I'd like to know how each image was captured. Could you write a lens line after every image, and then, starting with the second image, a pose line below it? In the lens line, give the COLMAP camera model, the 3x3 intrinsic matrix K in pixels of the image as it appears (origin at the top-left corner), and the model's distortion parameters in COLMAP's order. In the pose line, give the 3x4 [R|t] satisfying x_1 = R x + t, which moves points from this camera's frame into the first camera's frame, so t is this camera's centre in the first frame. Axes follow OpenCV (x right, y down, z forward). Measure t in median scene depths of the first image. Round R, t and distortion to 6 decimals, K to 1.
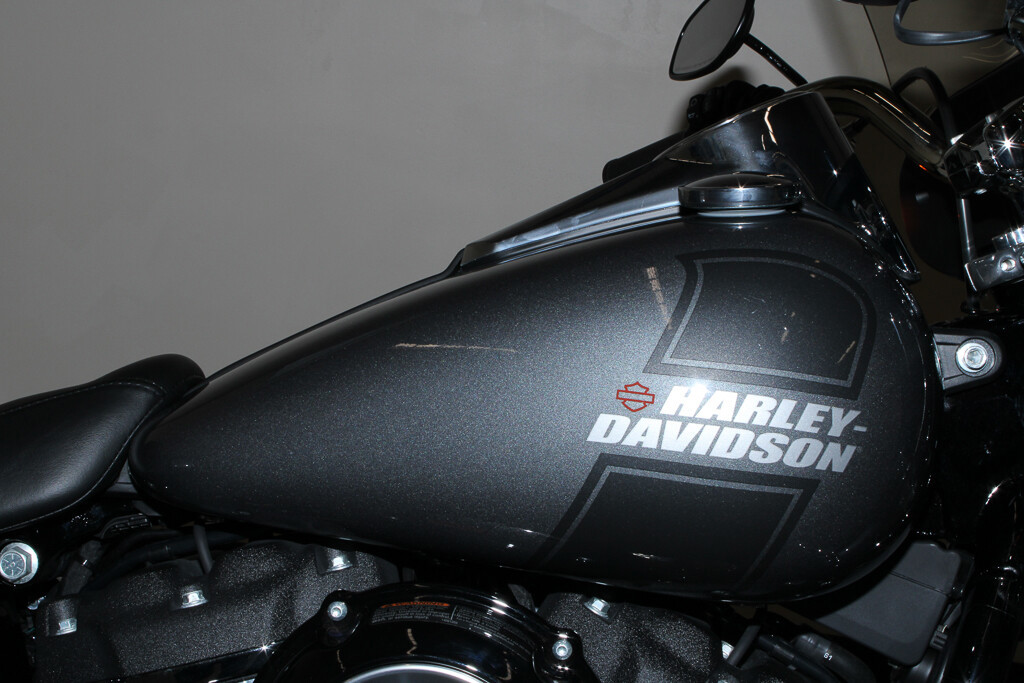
lens RADIAL K [[1789.6, 0, 514.4], [0, 1789.6, 334.6], [0, 0, 1]] dist [0.037112, 0.000000]
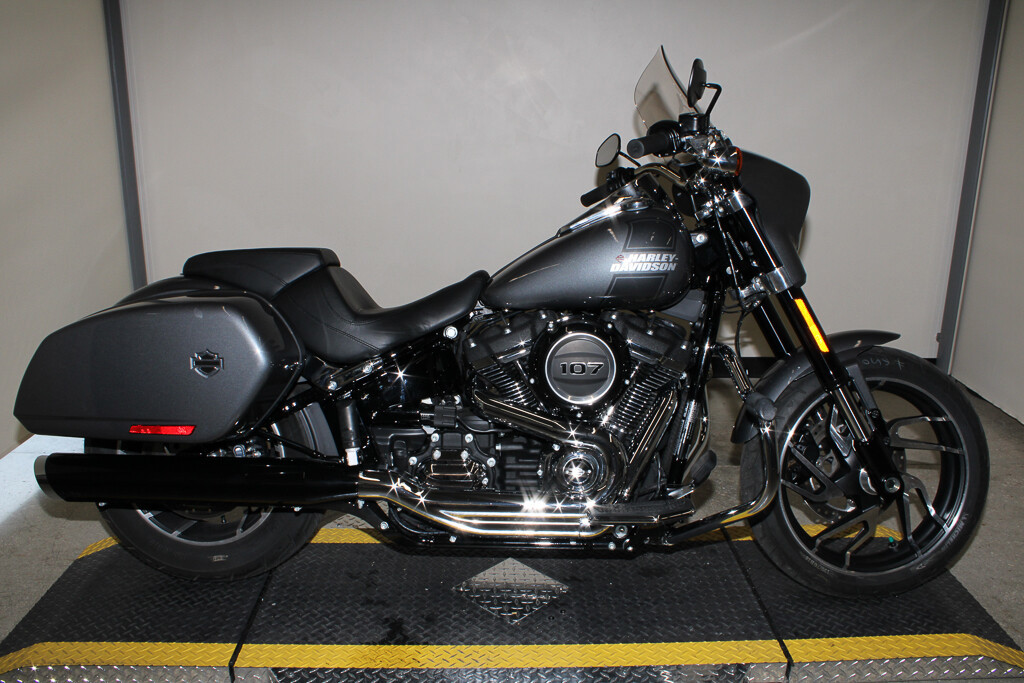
lens RADIAL K [[873.6, 0, 513.0], [0, 873.6, 347.9], [0, 0, 1]] dist [-0.148624, 0.137609]
pose [[0.987972, -0.151526, 0.030838, -0.228197], [0.148092, 0.984566, 0.093268, 0.012015], [-0.044495, -0.087579, 0.995163, -0.822164]]
